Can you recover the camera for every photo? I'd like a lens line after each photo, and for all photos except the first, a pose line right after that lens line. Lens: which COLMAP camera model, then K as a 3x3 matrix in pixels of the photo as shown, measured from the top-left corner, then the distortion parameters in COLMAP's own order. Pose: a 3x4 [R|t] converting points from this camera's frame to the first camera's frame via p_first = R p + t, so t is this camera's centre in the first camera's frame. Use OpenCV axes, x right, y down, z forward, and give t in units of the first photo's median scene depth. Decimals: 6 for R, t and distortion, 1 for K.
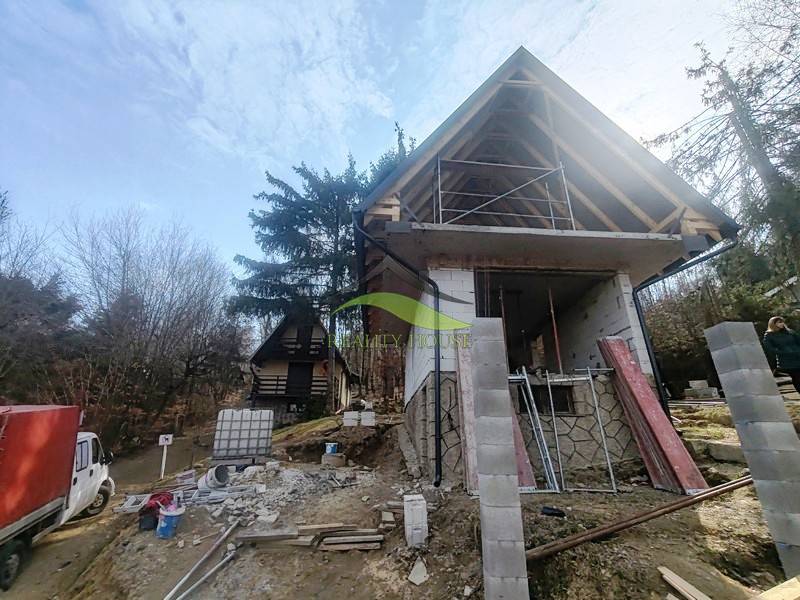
lens RADIAL K [[343.4, 0, 415.1], [0, 343.4, 300.7], [0, 0, 1]] dist [-0.008617, 0.000132]
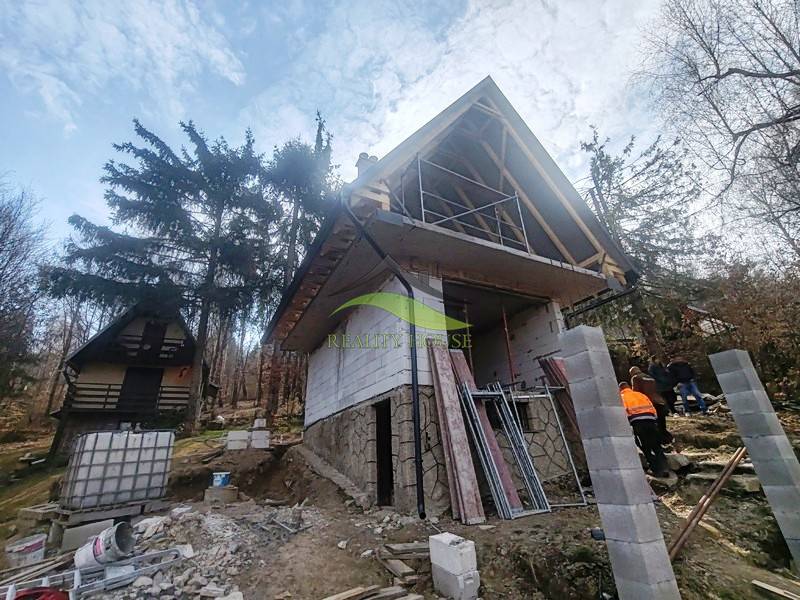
lens RADIAL K [[343.4, 0, 415.1], [0, 343.4, 300.7], [0, 0, 1]] dist [-0.008617, 0.000132]
pose [[0.920015, 0.120265, 0.372974, -0.213350], [-0.104954, 0.992594, -0.061173, 0.031972], [-0.377568, 0.017135, 0.925823, 0.123391]]
